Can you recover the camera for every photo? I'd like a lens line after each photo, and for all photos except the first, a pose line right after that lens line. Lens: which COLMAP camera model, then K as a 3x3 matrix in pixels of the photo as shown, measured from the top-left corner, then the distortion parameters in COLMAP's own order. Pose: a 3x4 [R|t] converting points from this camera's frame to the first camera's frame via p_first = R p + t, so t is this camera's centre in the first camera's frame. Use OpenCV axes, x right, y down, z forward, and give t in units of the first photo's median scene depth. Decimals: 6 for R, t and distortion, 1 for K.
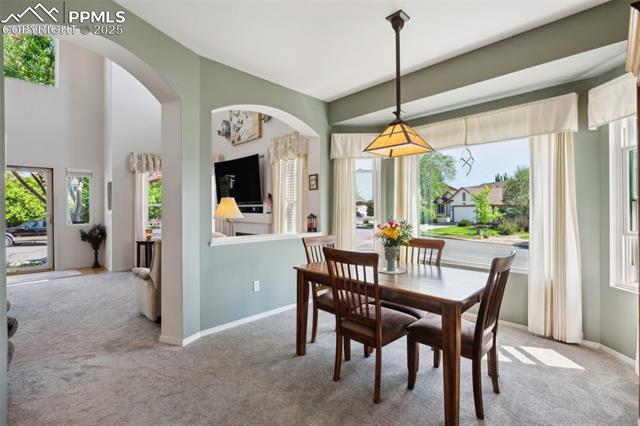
lens RADIAL K [[297.7, 0, 318.5], [0, 297.7, 212.0], [0, 0, 1]] dist [-0.004361, 0.000133]
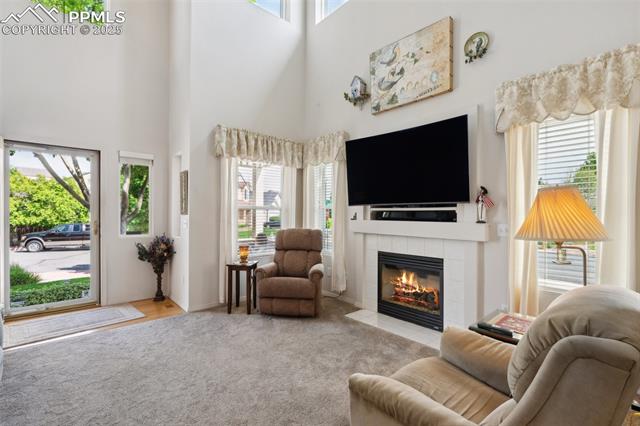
lens RADIAL K [[297.7, 0, 319.3], [0, 297.7, 215.7], [0, 0, 1]] dist [-0.004361, 0.000133]
pose [[0.998583, 0.007221, -0.052720, -0.357633], [-0.007450, 0.999964, -0.004138, -0.003599], [0.052689, 0.004525, 0.998601, 0.352073]]
